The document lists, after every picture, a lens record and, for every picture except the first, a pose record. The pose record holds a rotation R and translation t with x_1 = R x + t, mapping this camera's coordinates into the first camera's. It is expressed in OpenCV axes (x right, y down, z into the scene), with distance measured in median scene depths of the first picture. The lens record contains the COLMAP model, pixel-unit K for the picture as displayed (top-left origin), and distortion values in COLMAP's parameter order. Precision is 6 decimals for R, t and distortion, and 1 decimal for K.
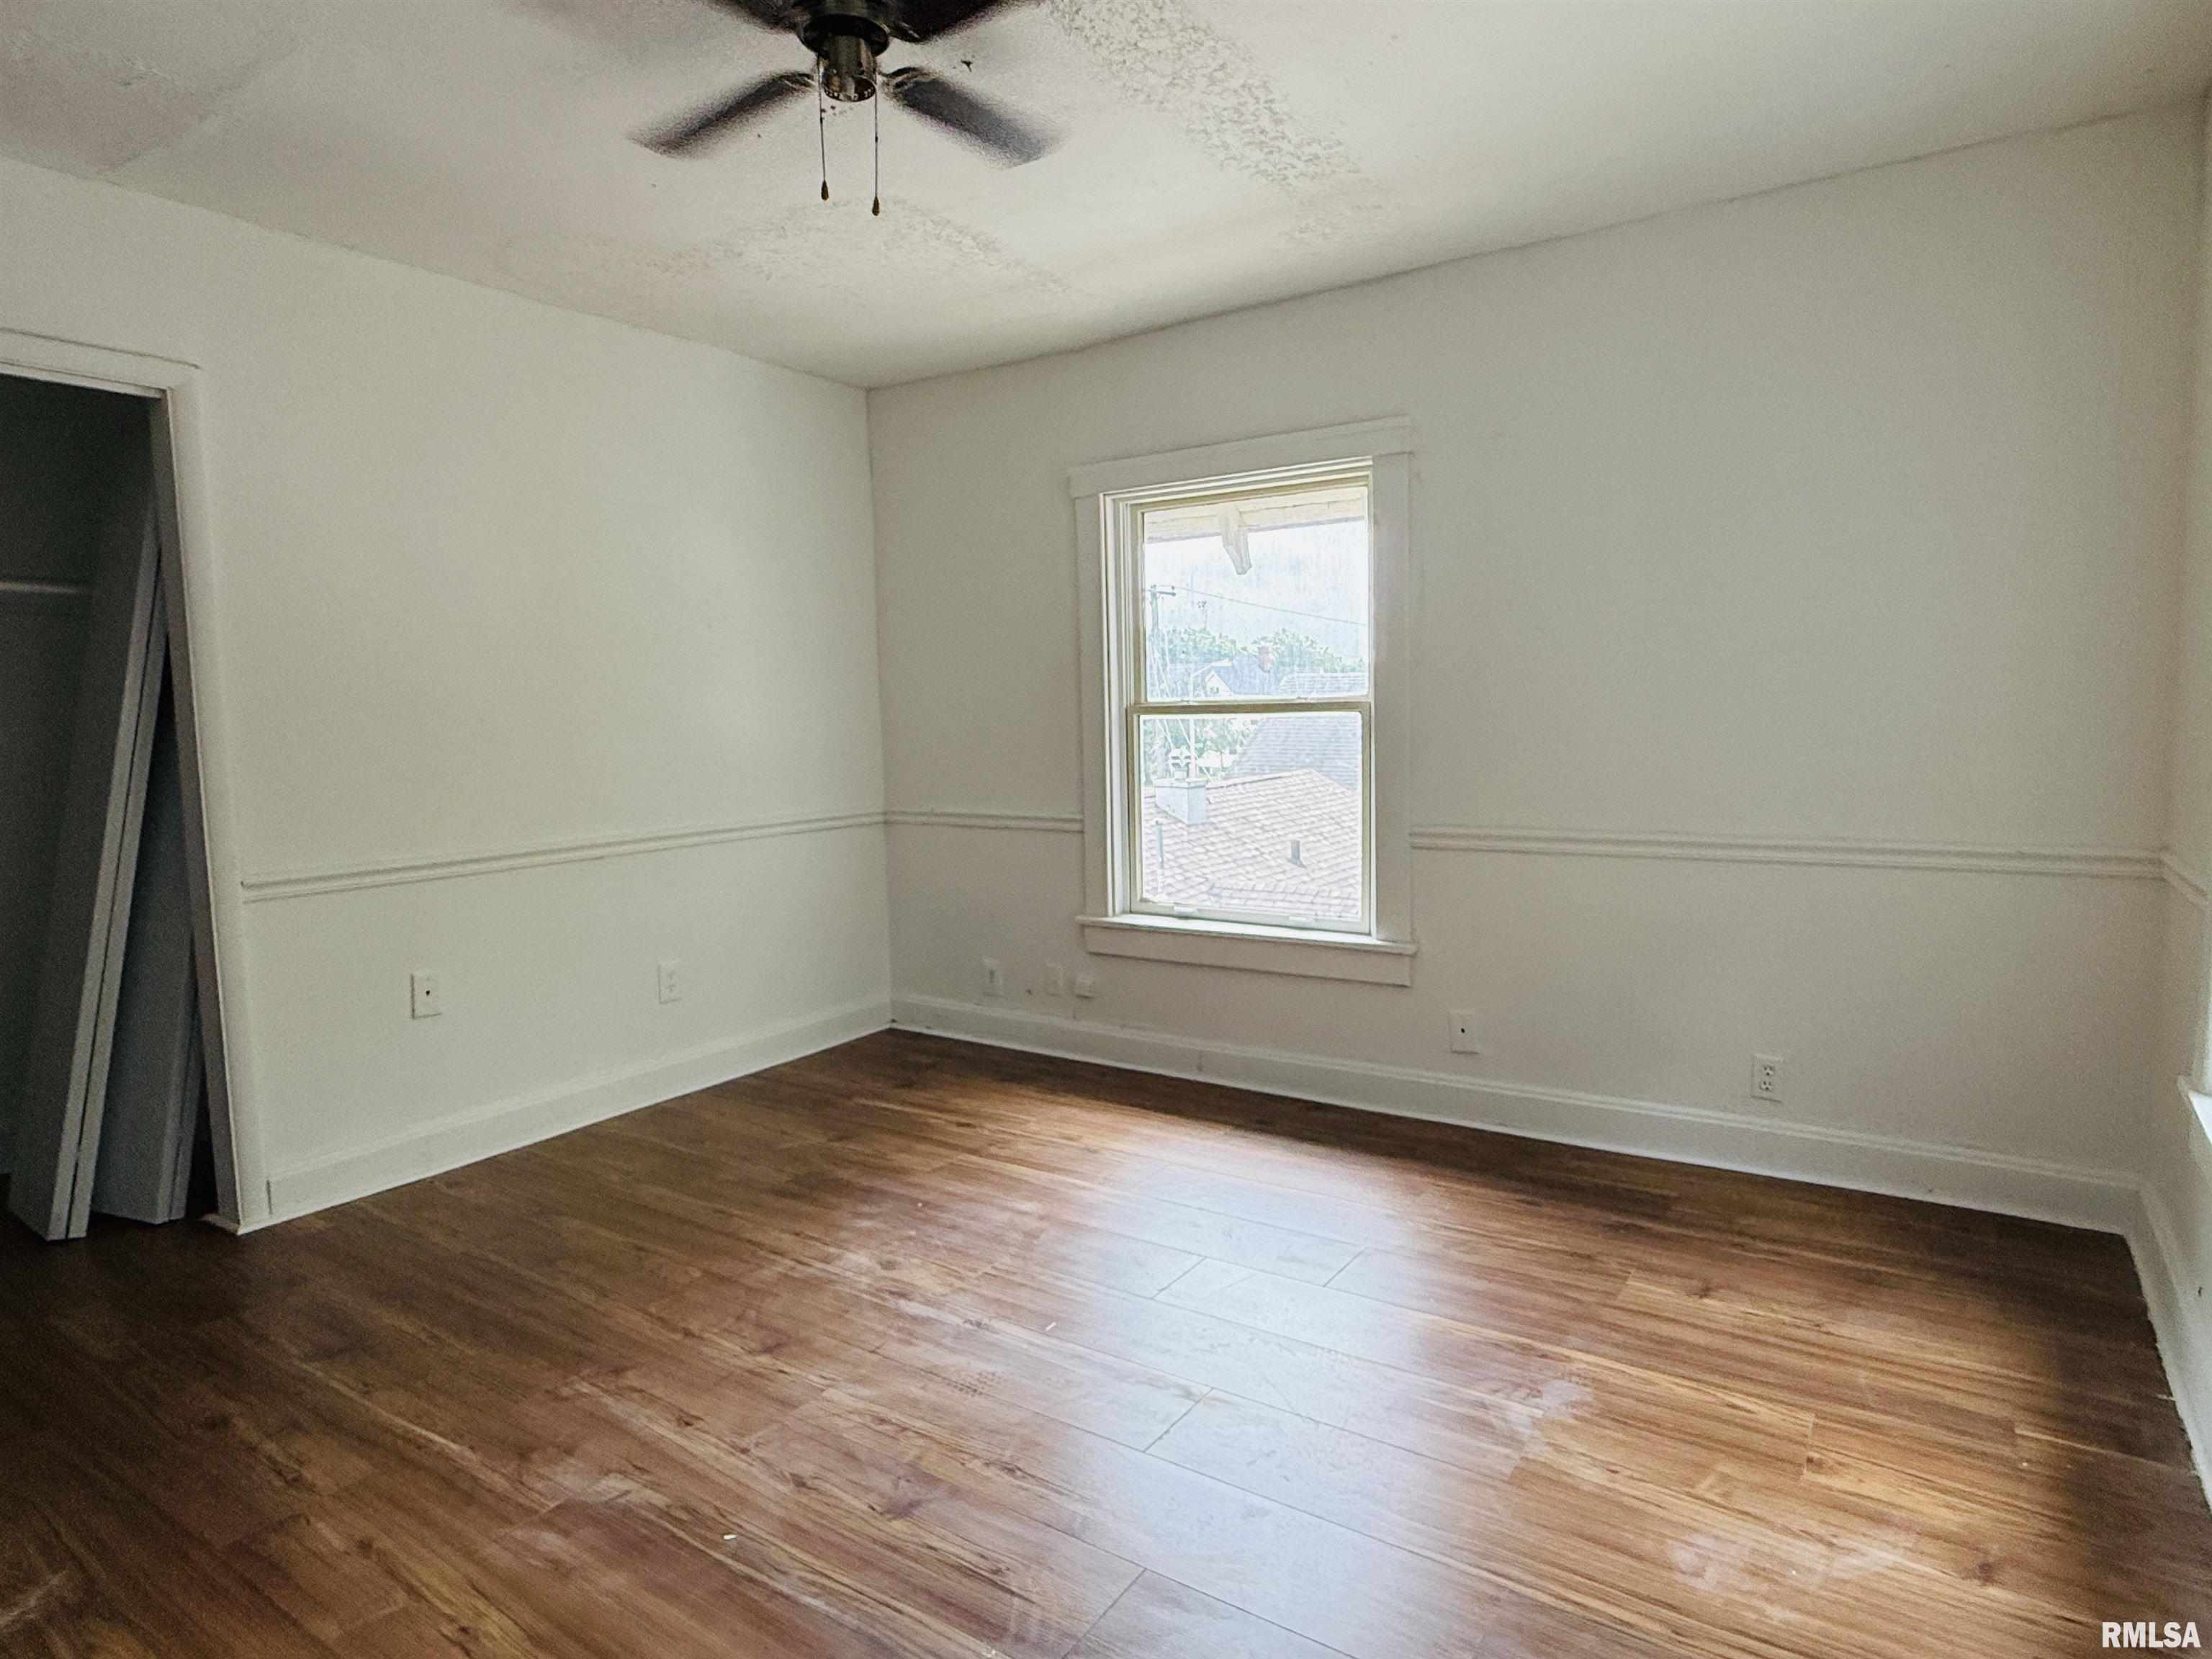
lens RADIAL K [[1260.4, 0, 1103.0], [0, 1260.4, 831.5], [0, 0, 1]] dist [-0.000631, 0.000655]
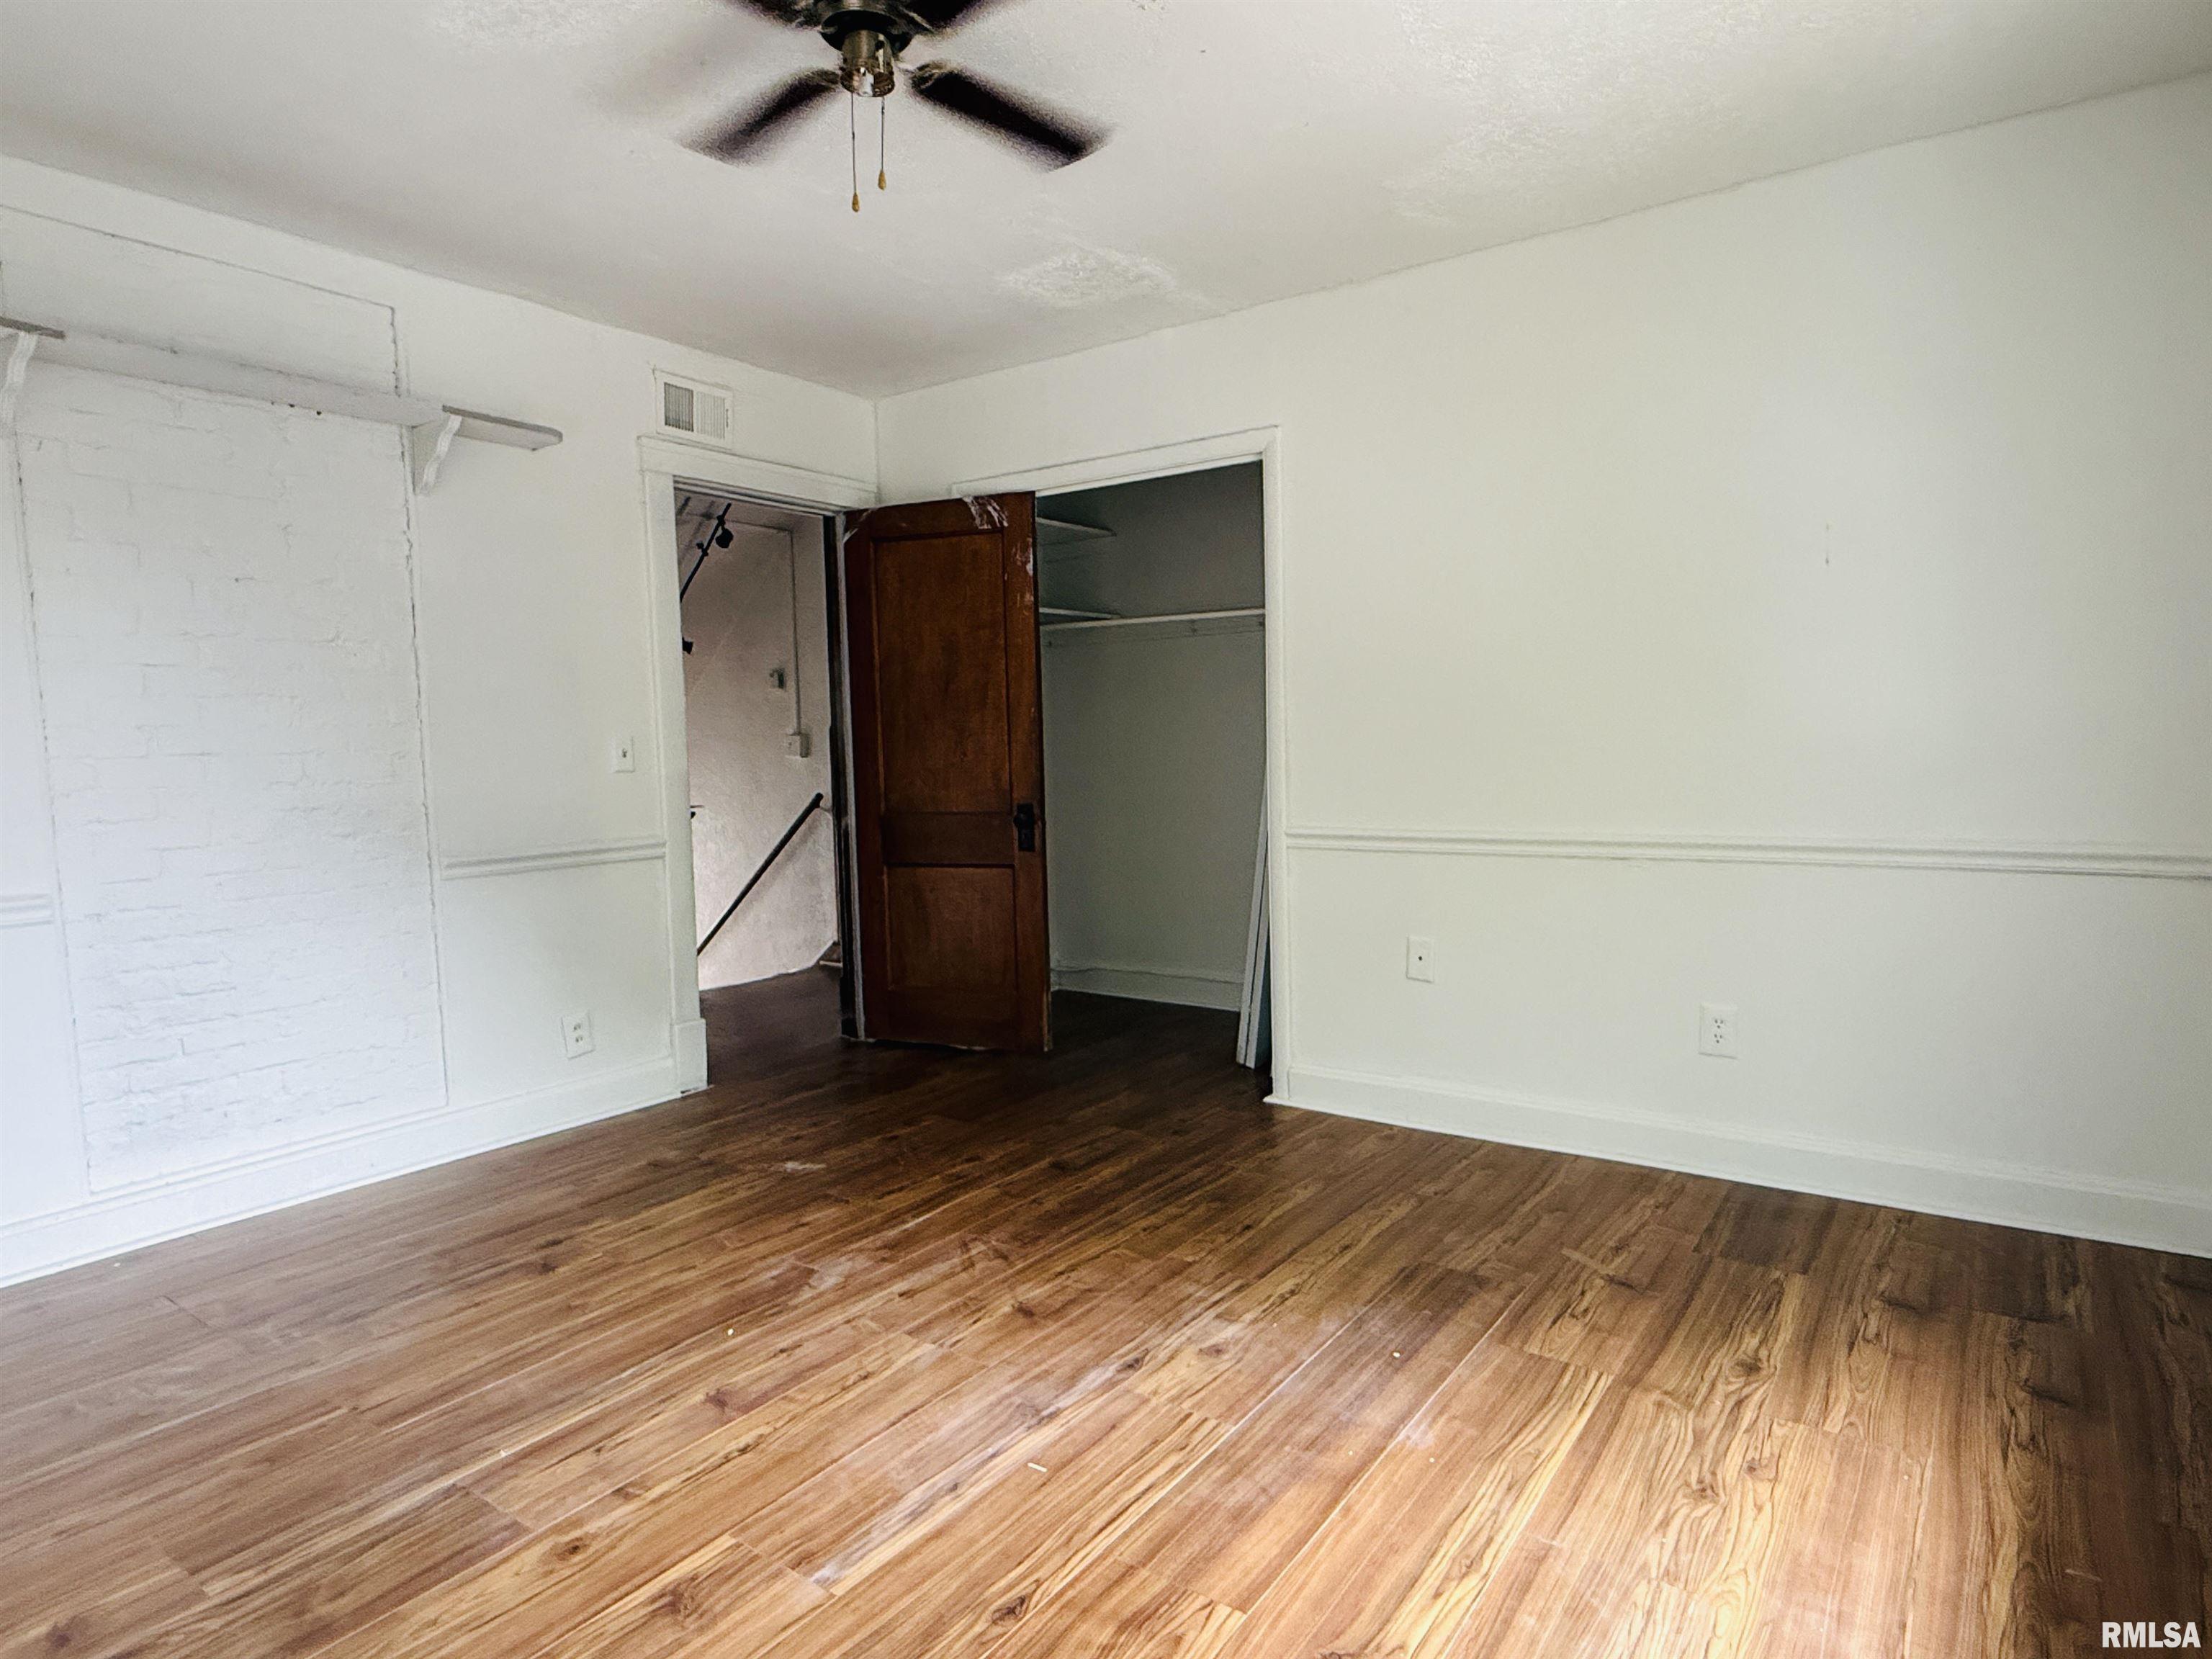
lens RADIAL K [[1260.4, 0, 1103.0], [0, 1260.4, 831.5], [0, 0, 1]] dist [-0.000631, 0.000655]
pose [[-0.028387, 0.097675, -0.994813, 0.632528], [-0.071125, 0.992495, 0.099477, -0.079328], [0.997063, 0.073580, -0.021227, 0.912924]]
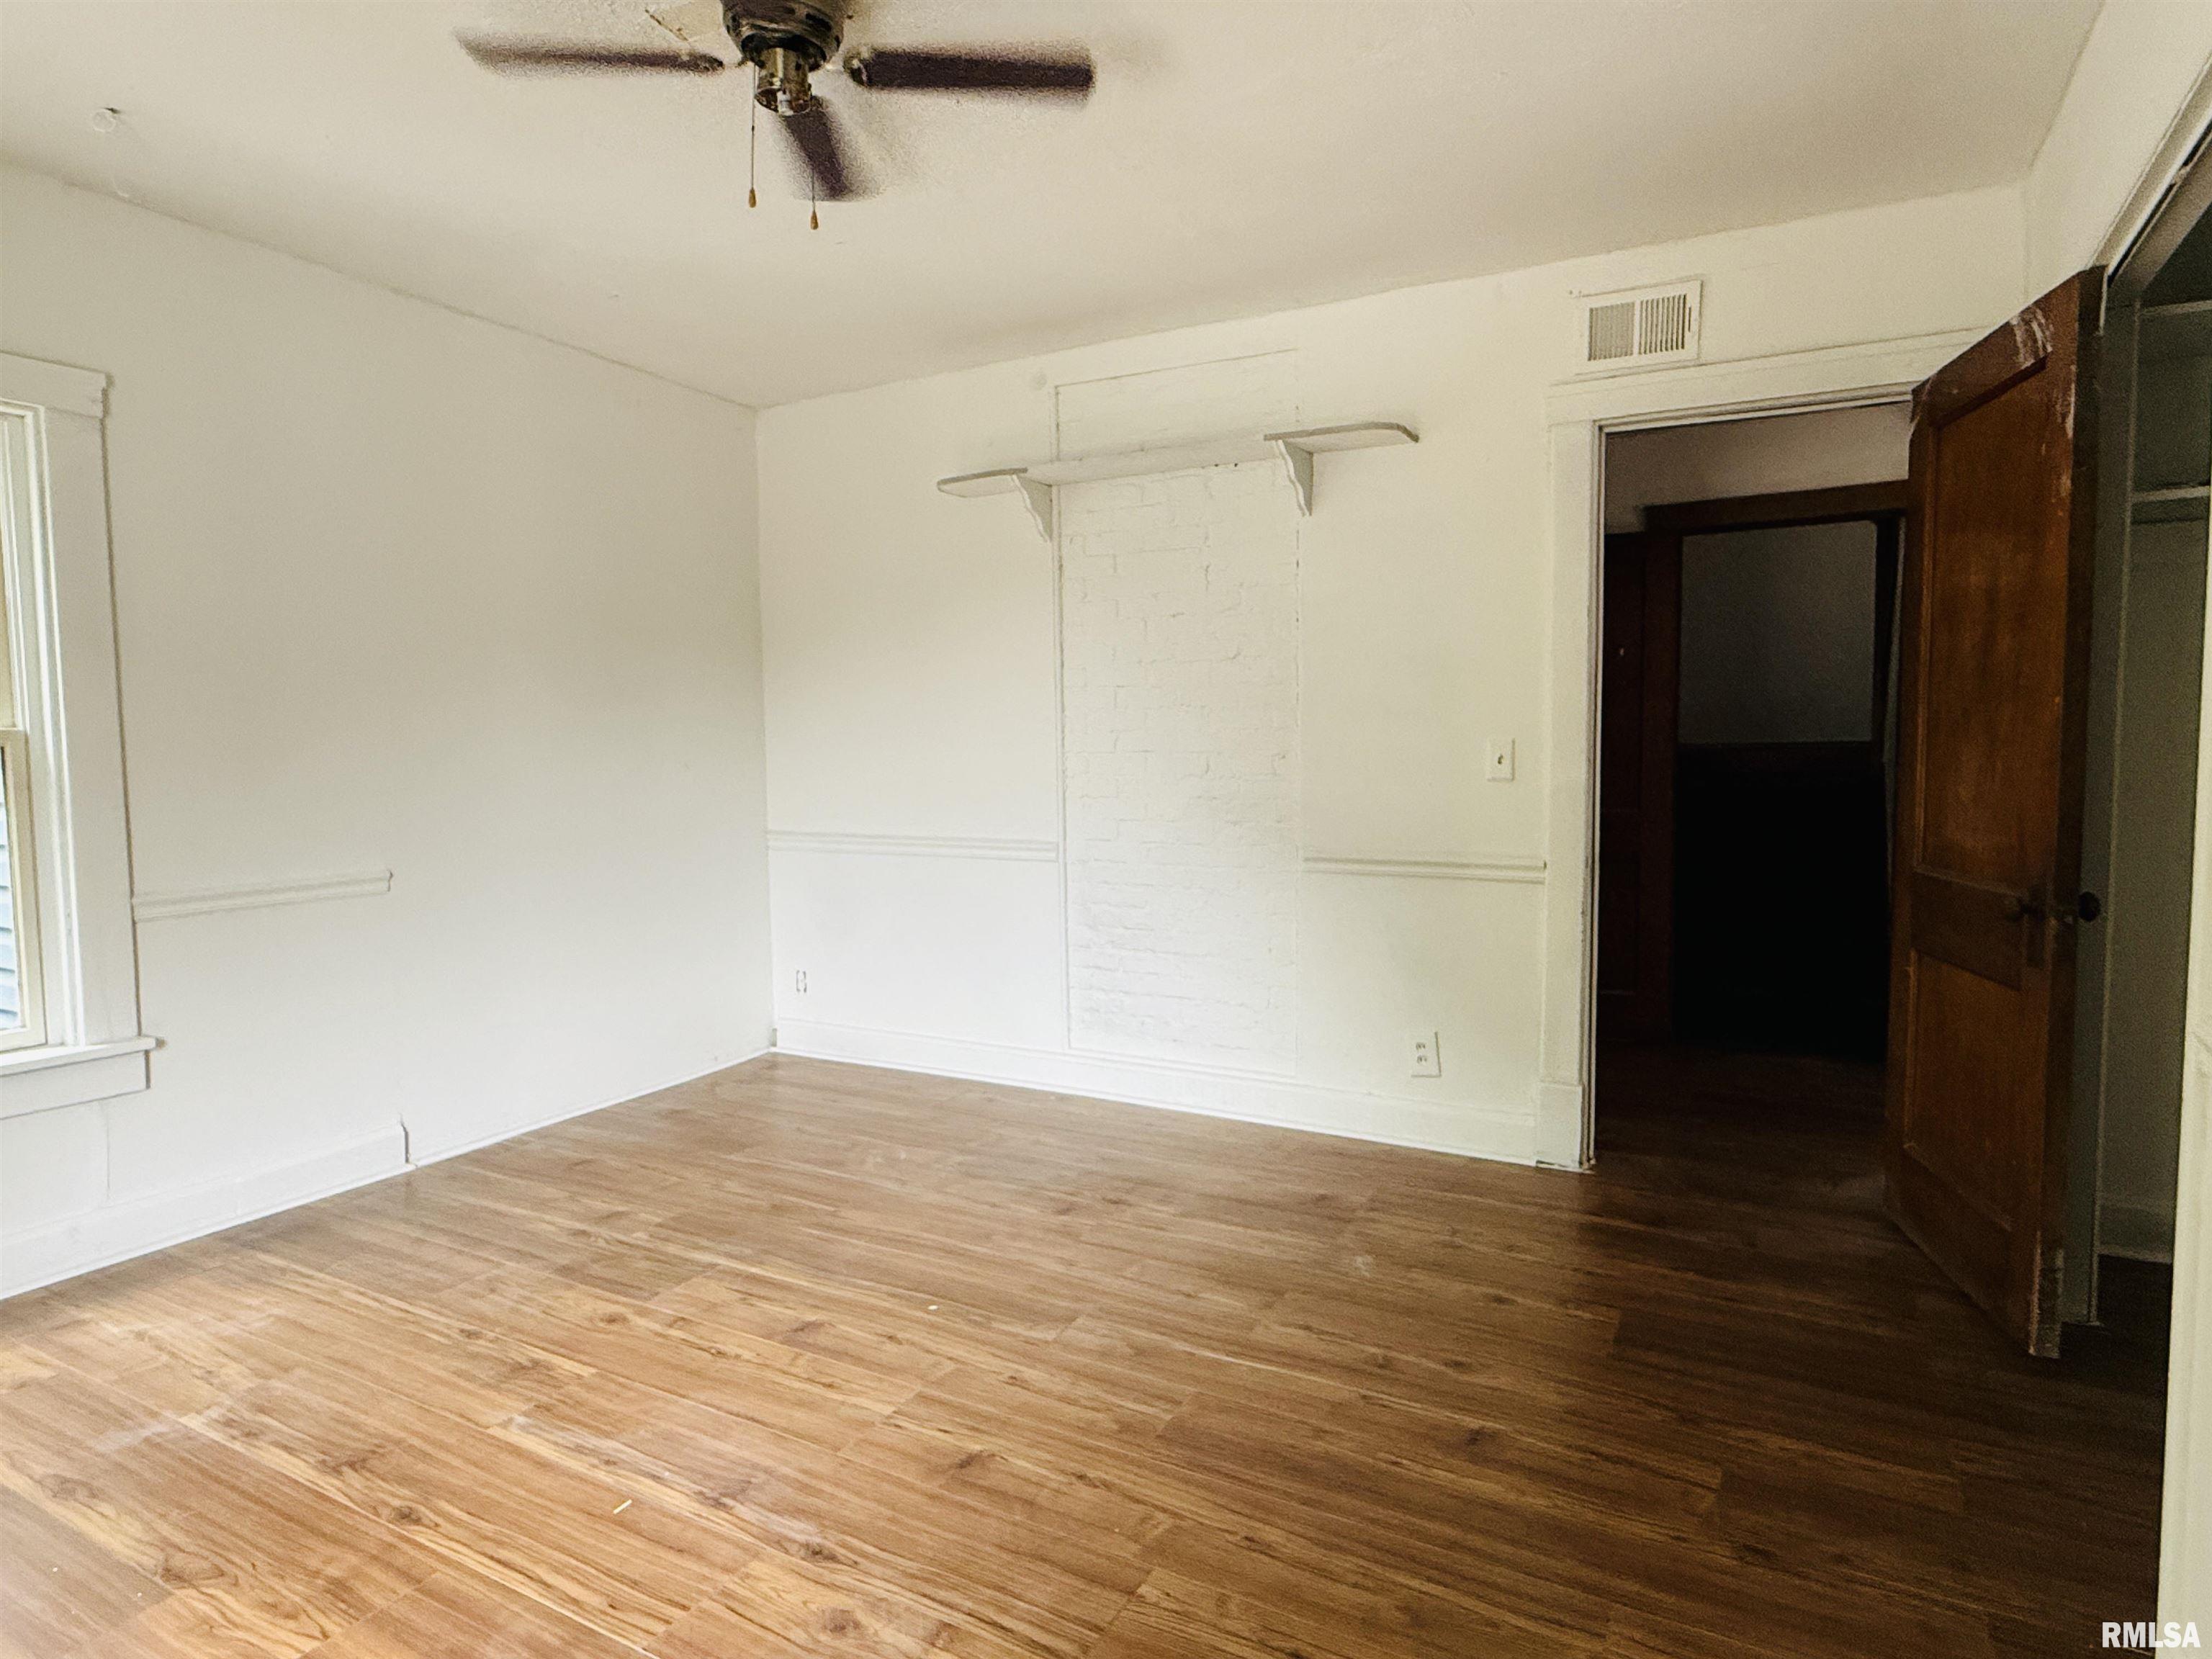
lens RADIAL K [[1260.4, 0, 1103.0], [0, 1260.4, 831.5], [0, 0, 1]] dist [-0.000631, 0.000655]
pose [[-0.995899, 0.033975, -0.083854, -0.255703], [0.019826, 0.986239, 0.164131, -0.128757], [0.088276, 0.161795, -0.982868, 1.535694]]
